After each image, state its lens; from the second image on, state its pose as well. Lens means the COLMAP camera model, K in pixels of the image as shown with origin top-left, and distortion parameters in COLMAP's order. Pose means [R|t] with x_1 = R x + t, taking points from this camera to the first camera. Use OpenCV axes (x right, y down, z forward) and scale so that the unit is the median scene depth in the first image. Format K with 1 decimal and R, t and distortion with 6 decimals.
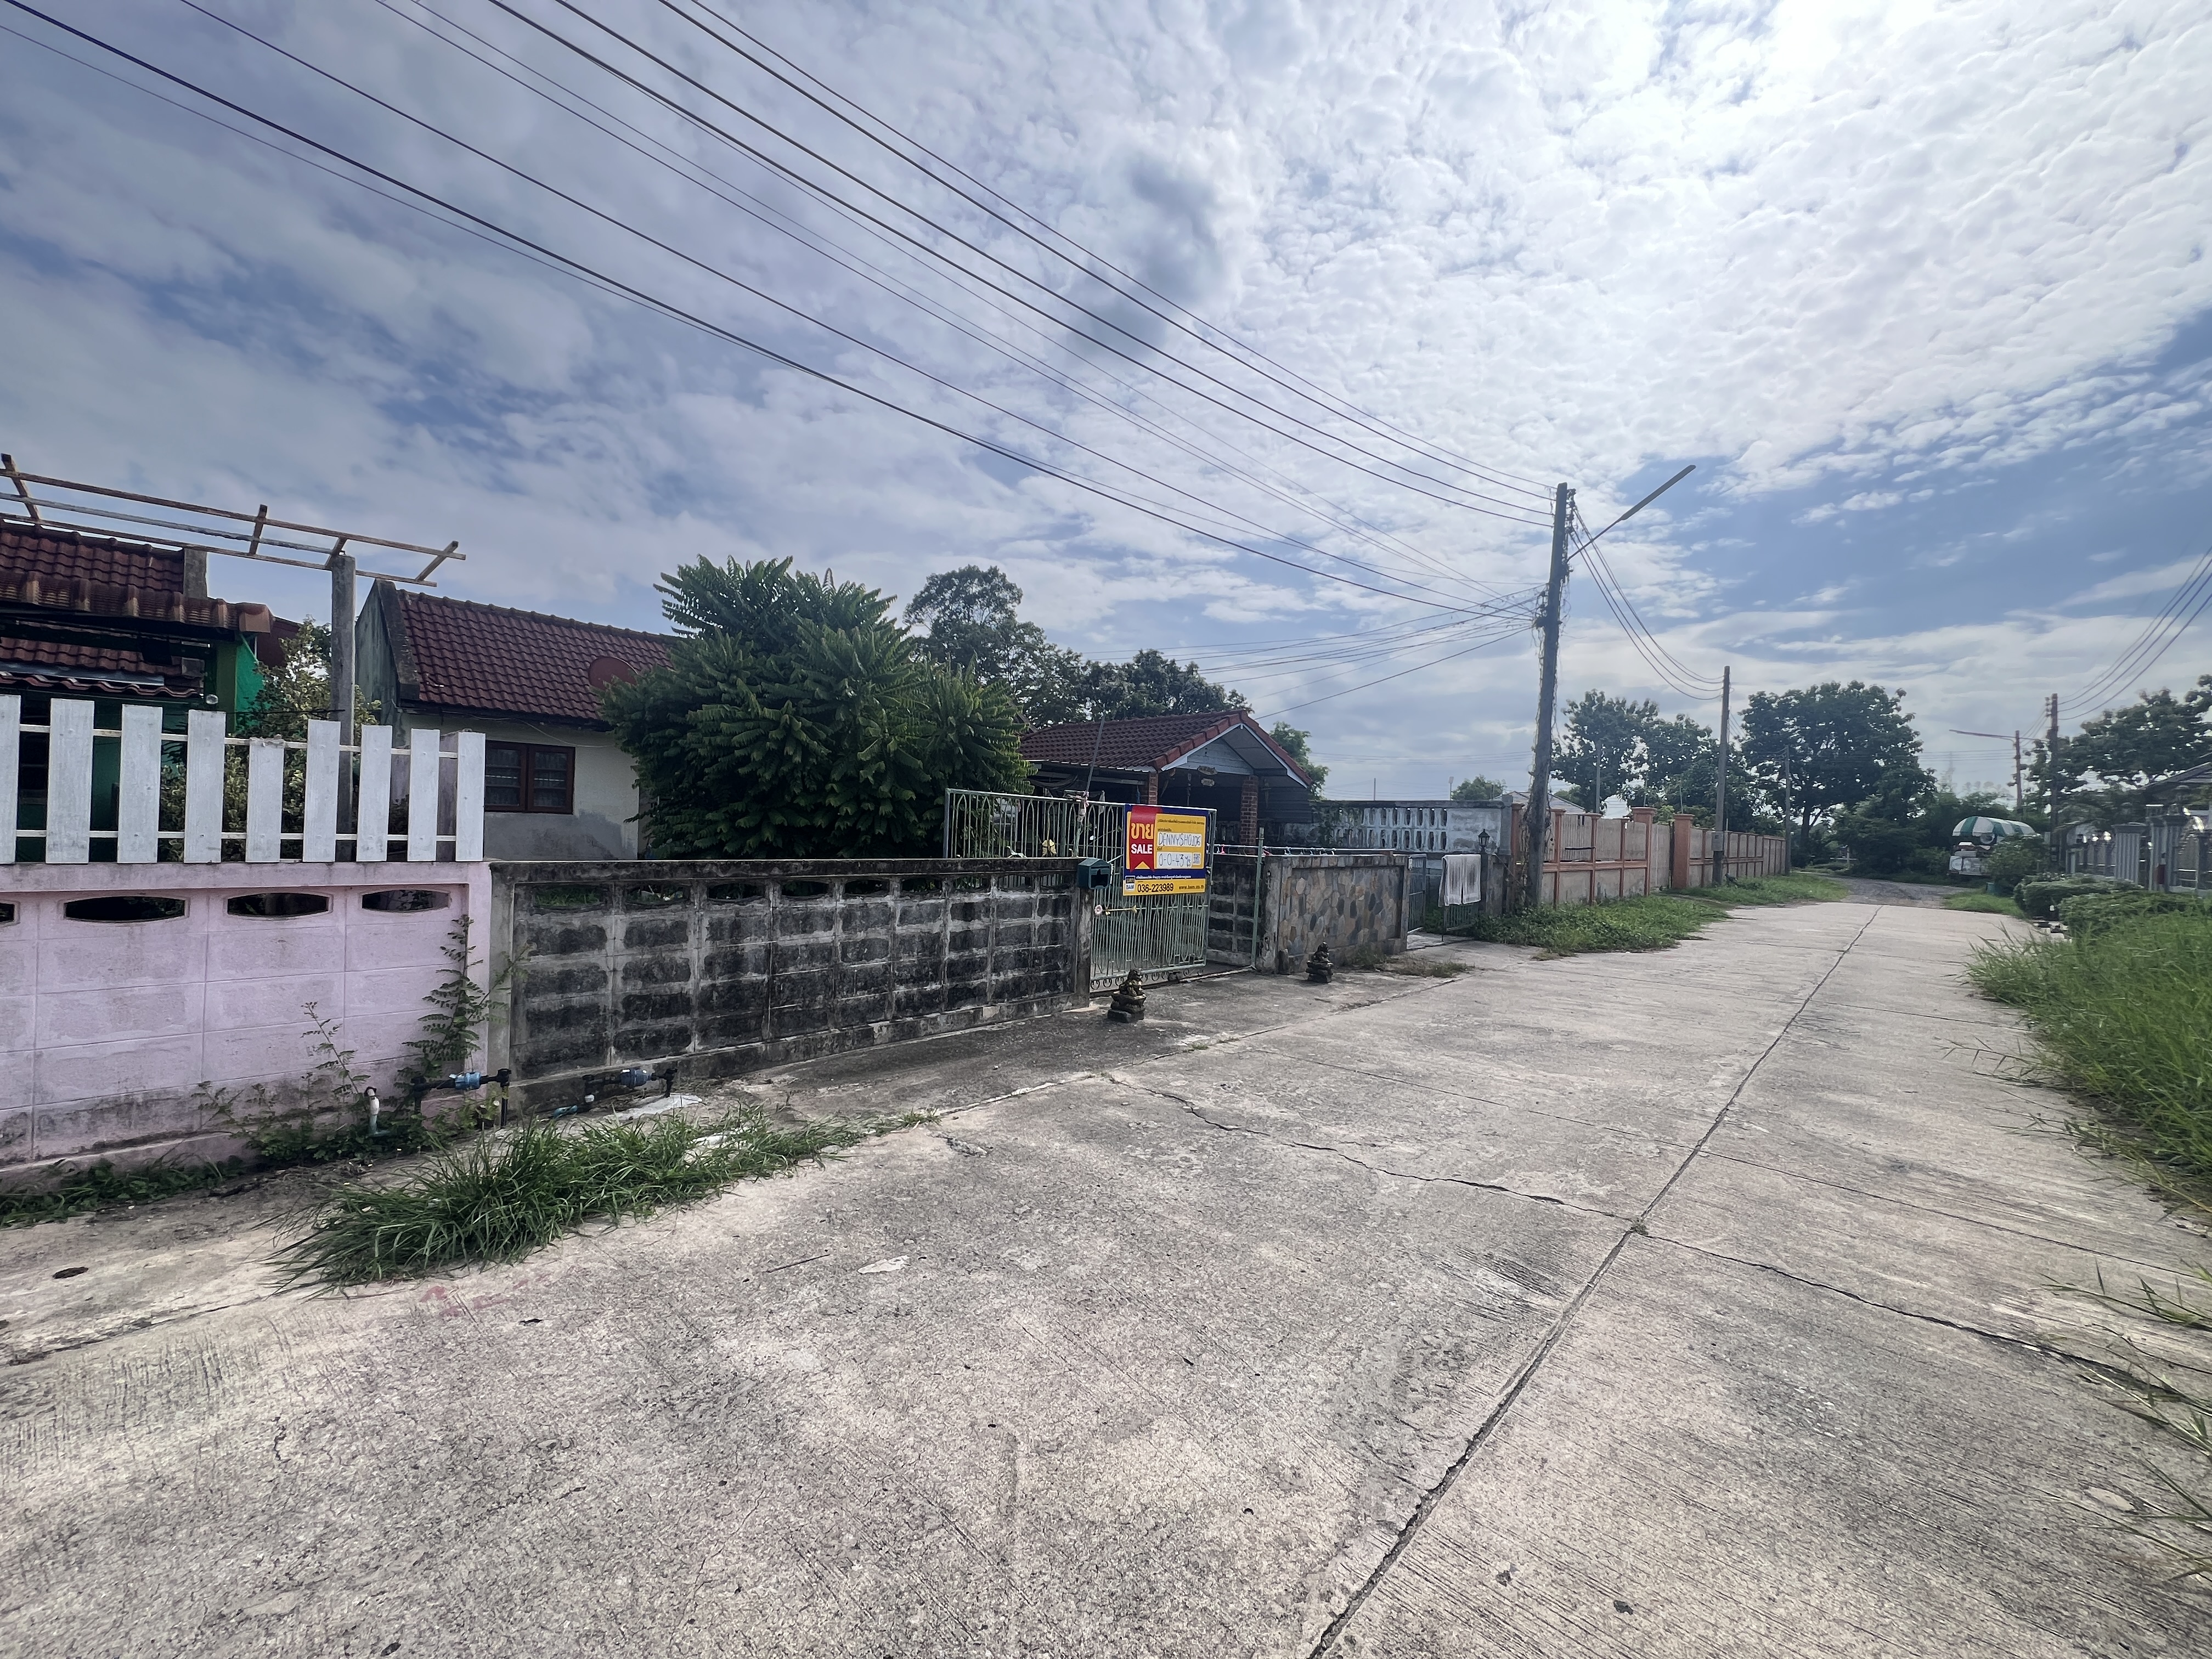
lens RADIAL K [[874.8, 0, 1104.0], [0, 874.8, 832.0], [0, 0, 1]] dist [-0.001823, 0.000049]
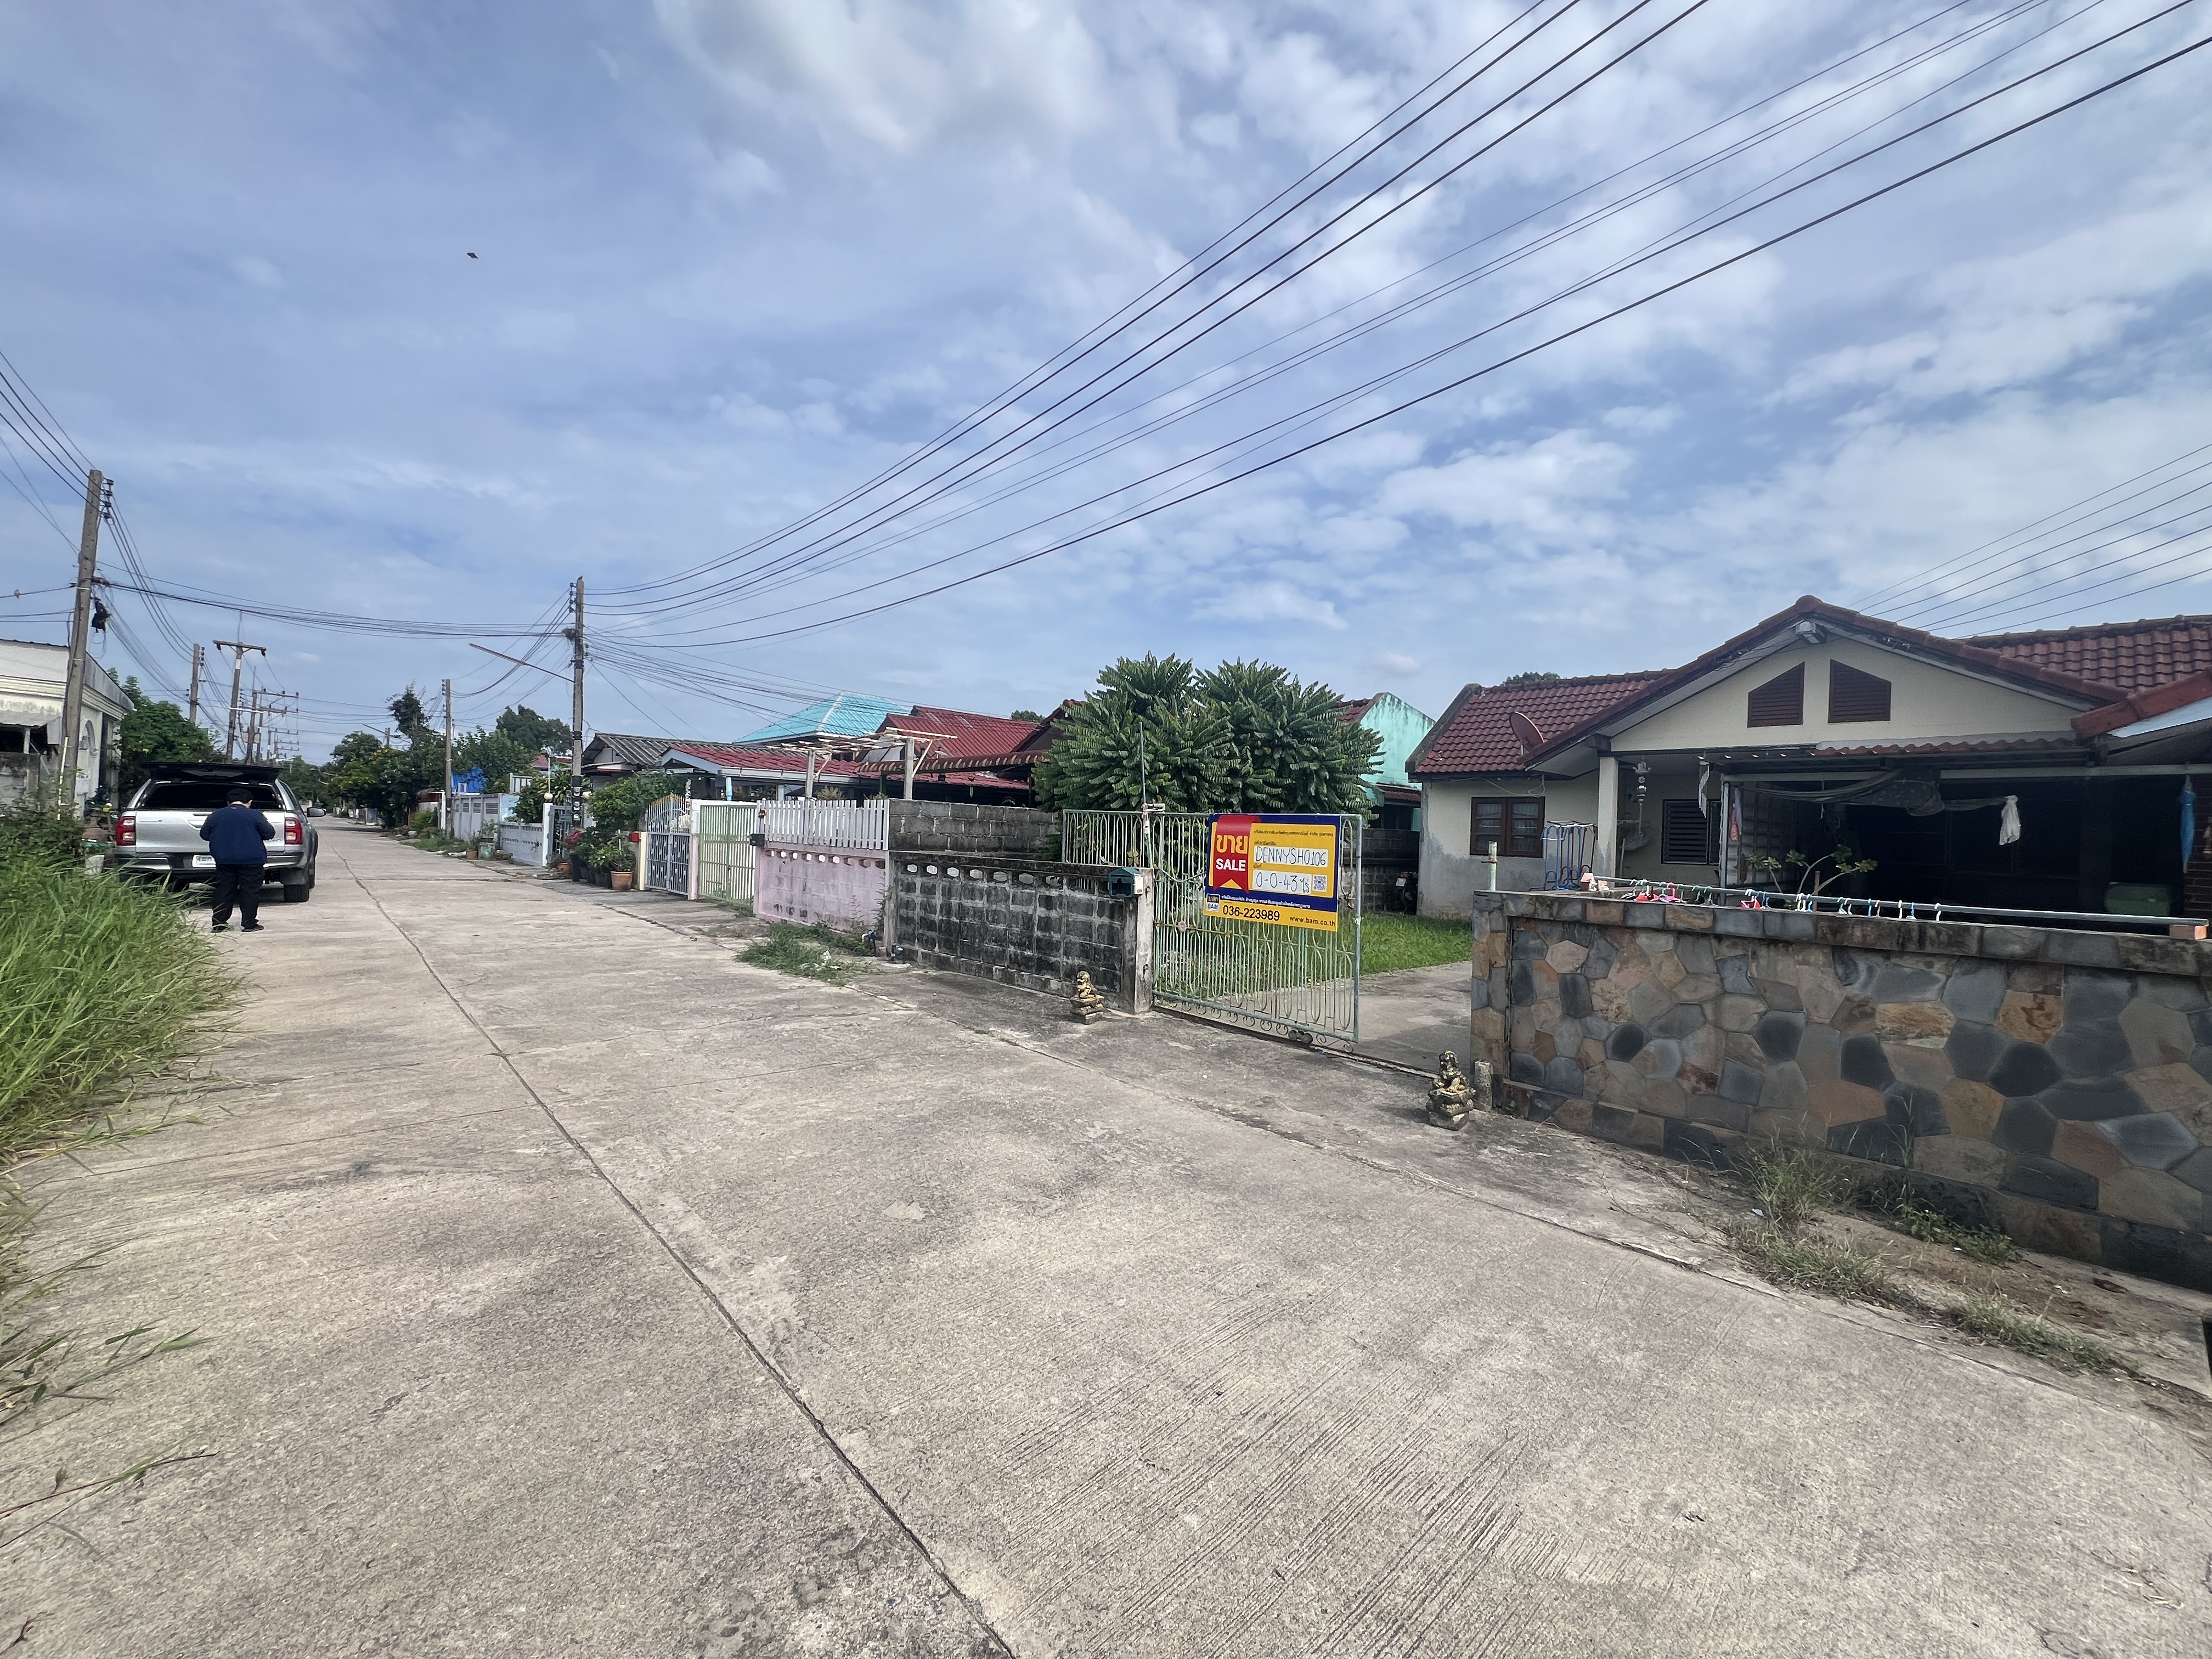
lens RADIAL K [[874.8, 0, 1108.1], [0, 874.8, 823.3], [0, 0, 1]] dist [-0.001823, 0.000049]
pose [[-0.068000, -0.052066, -0.996326, 1.117771], [-0.045460, 0.997762, -0.049038, 0.032233], [0.996649, 0.041958, -0.070215, 1.146251]]
